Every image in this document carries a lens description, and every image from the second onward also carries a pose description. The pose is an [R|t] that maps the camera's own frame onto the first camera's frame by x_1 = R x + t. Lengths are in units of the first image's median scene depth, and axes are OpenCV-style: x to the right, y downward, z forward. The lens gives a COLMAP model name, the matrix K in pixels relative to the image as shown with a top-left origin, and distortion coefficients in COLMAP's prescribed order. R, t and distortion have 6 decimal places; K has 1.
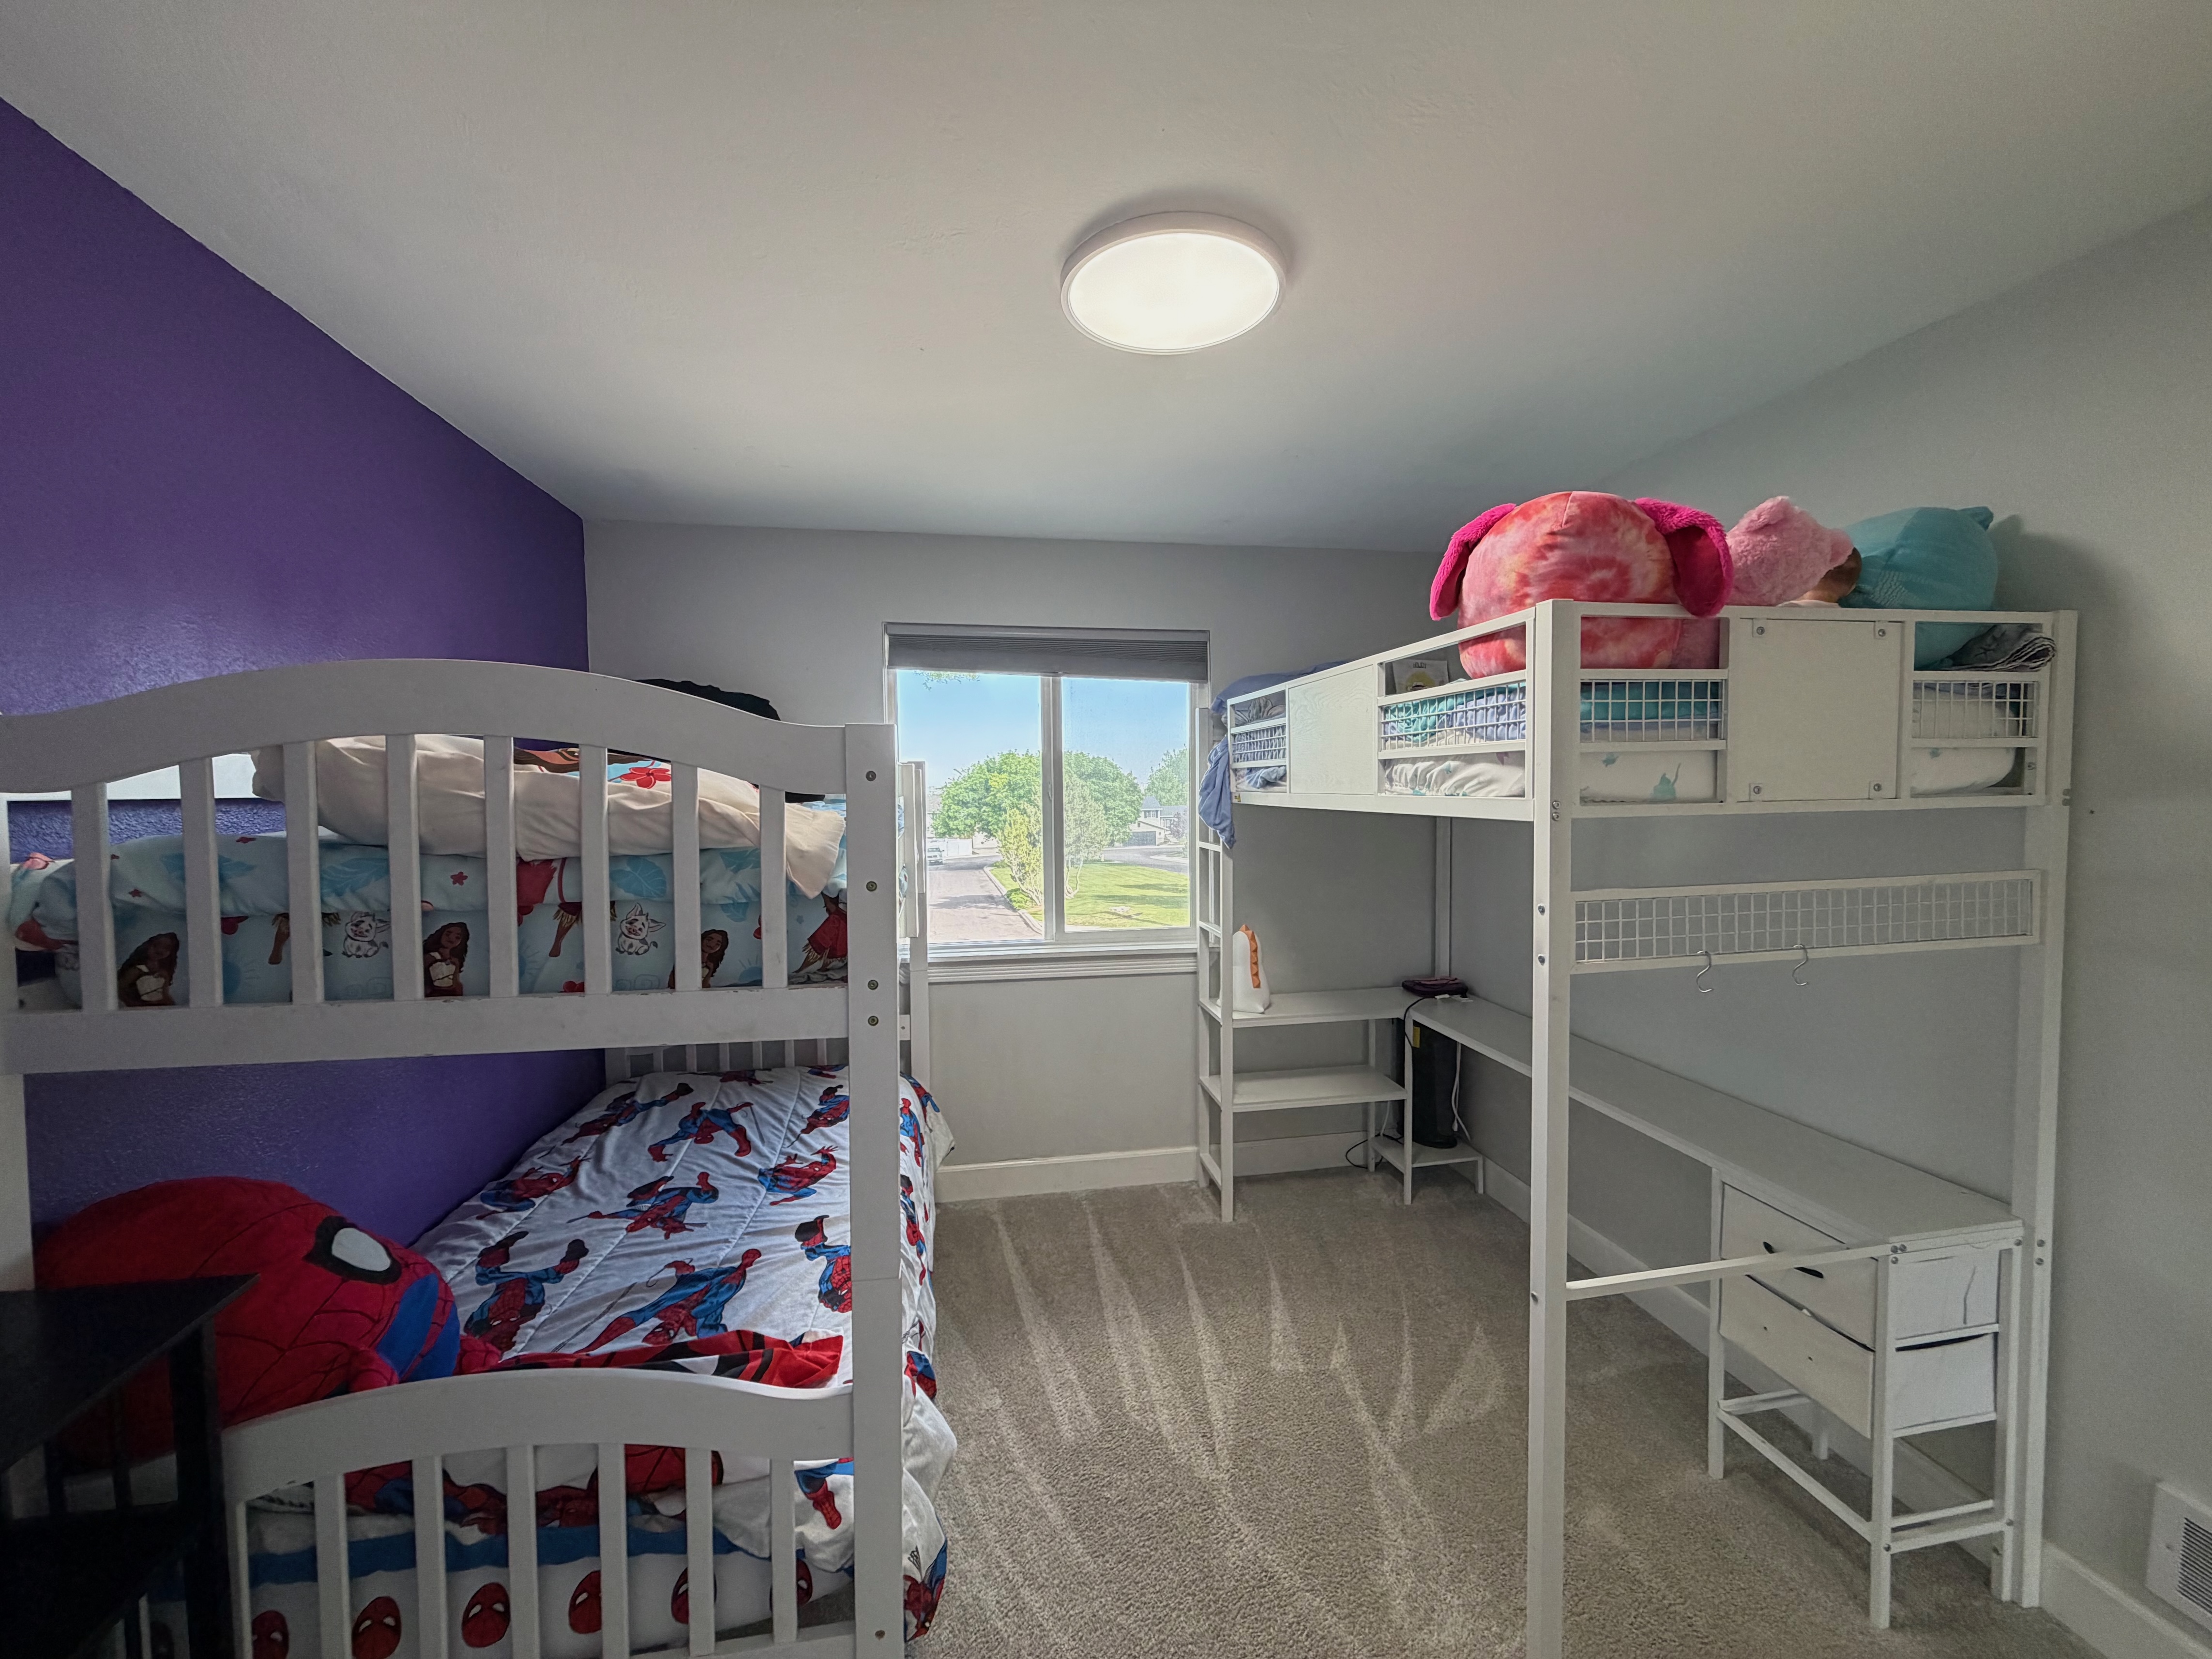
lens RADIAL K [[881.2, 0, 1096.6], [0, 881.2, 826.2], [0, 0, 1]] dist [-0.000989, 0.000768]
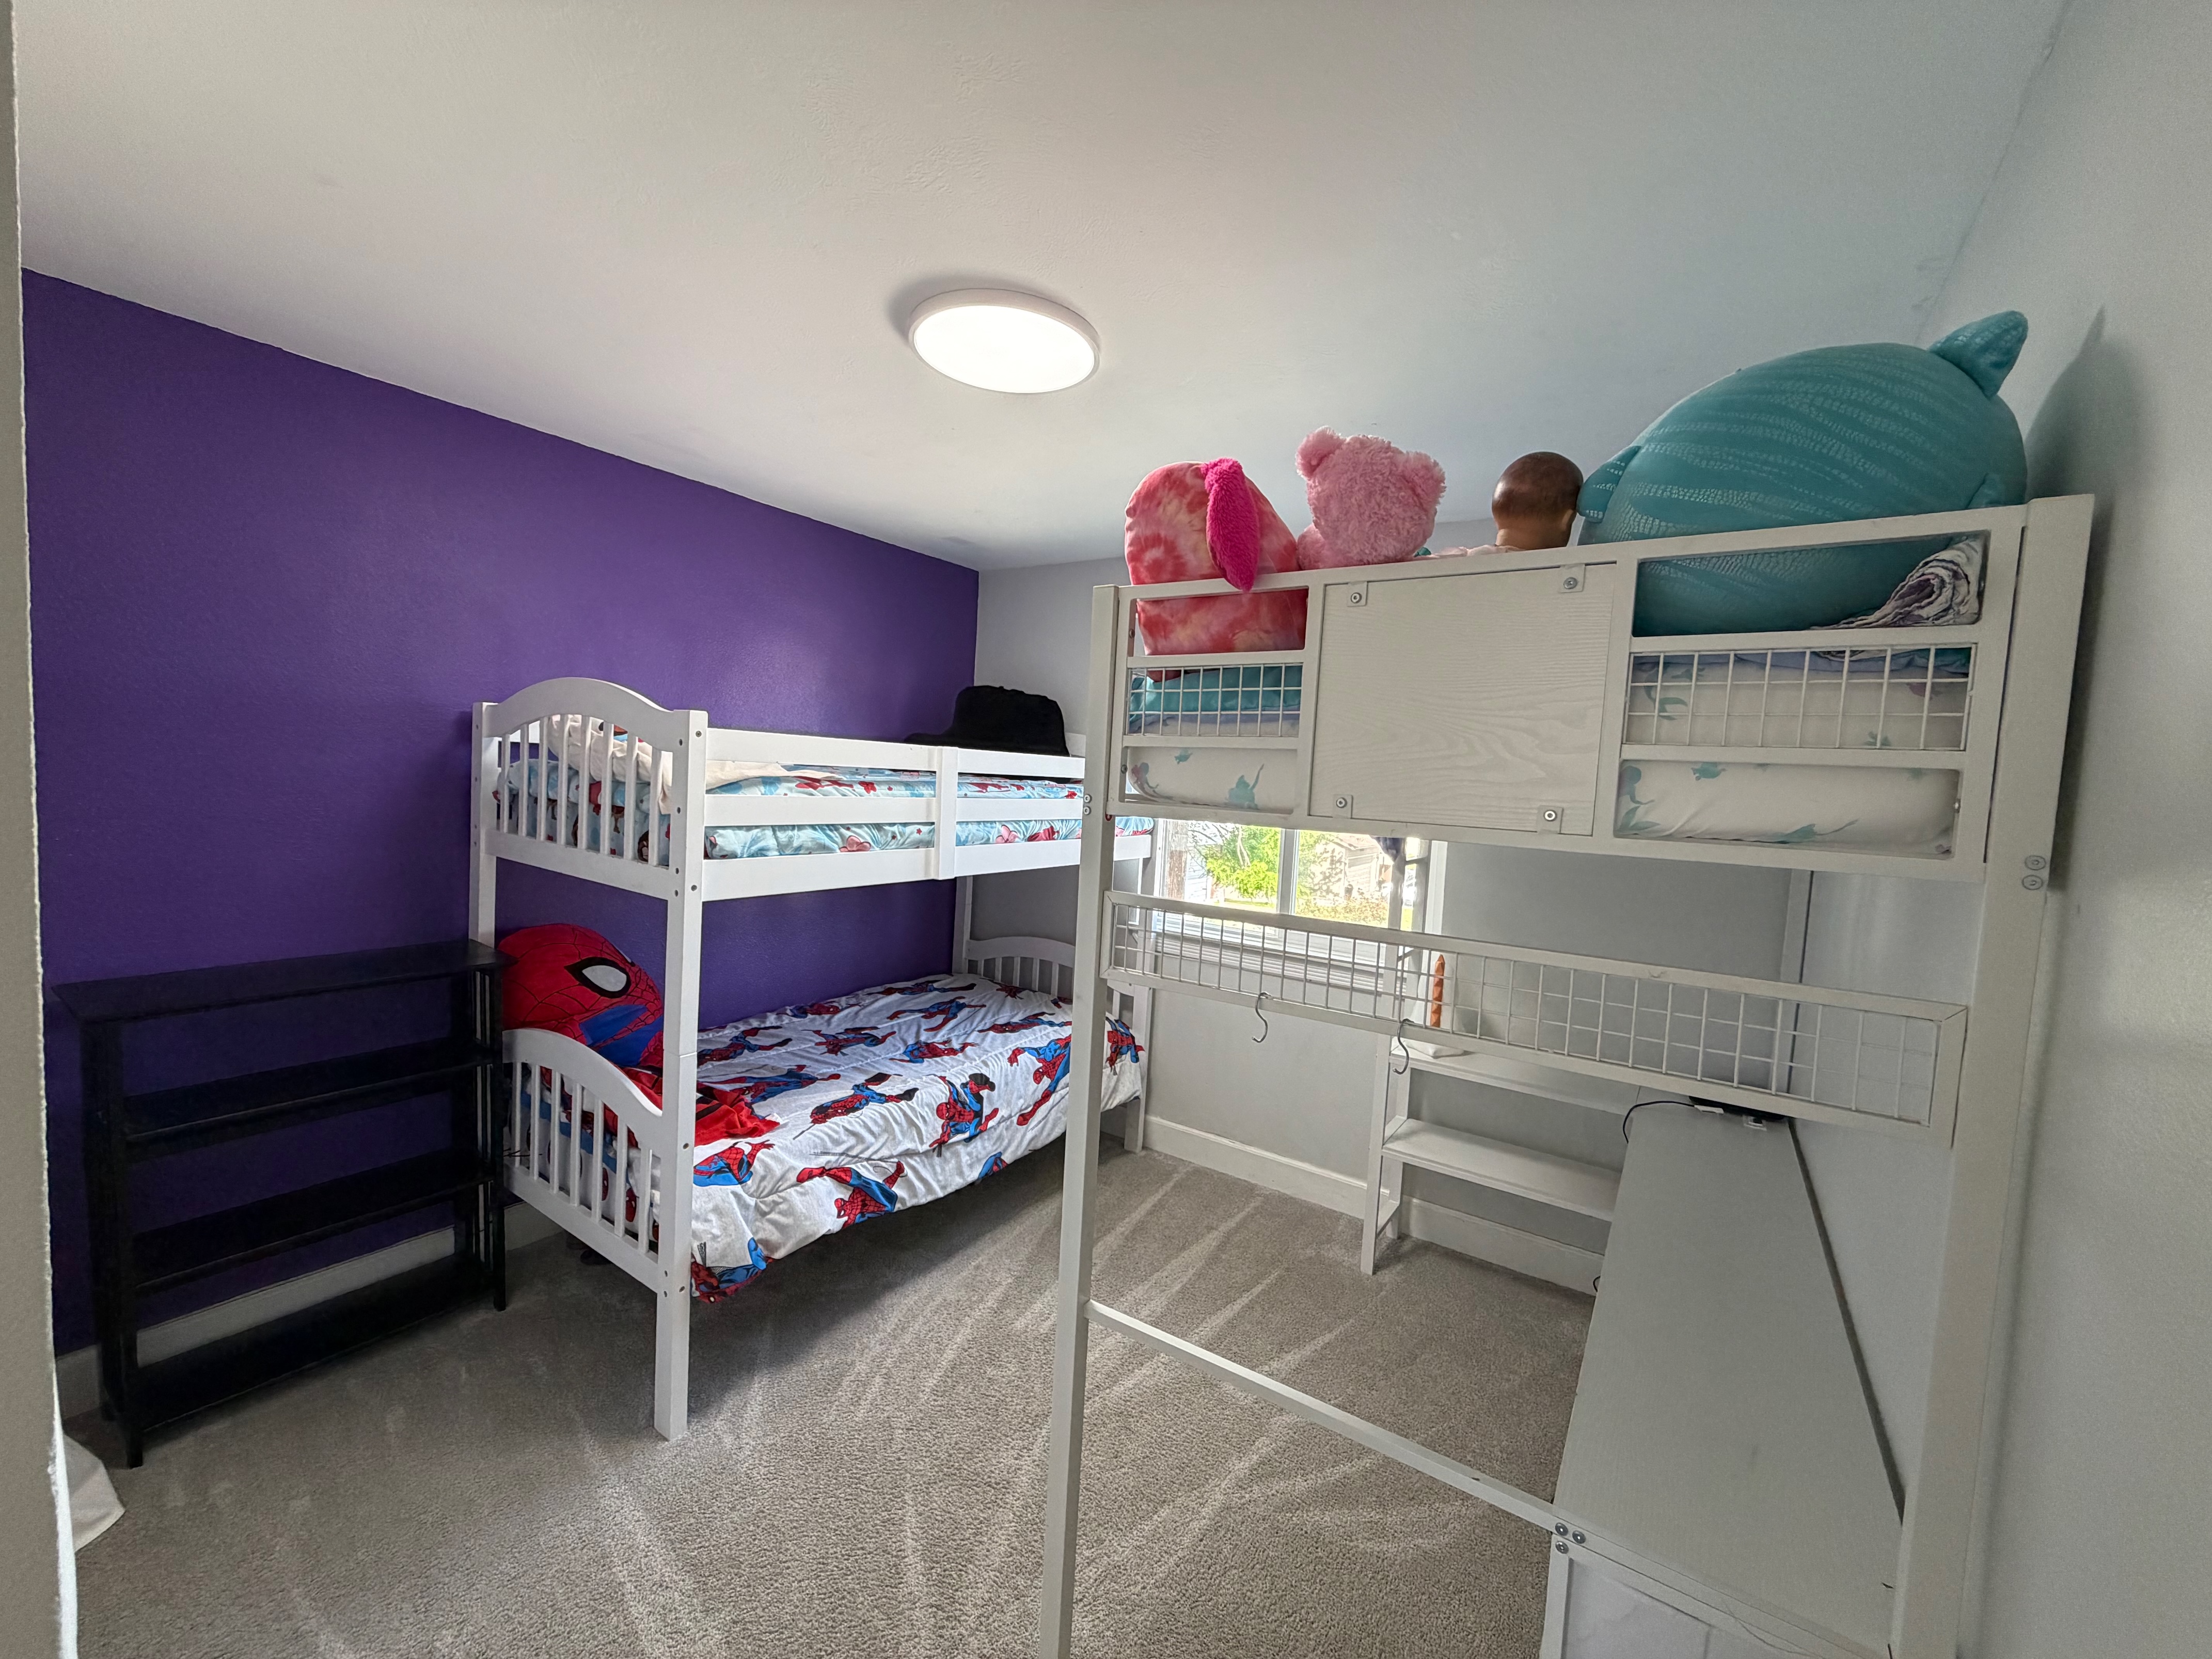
lens RADIAL K [[881.1, 0, 1086.1], [0, 881.1, 824.2], [0, 0, 1]] dist [-0.000989, 0.000768]
pose [[0.711629, 0.091630, -0.696554, 0.861619], [-0.094226, 0.994949, 0.034617, -0.020943], [0.696208, 0.040999, 0.716668, 0.216725]]
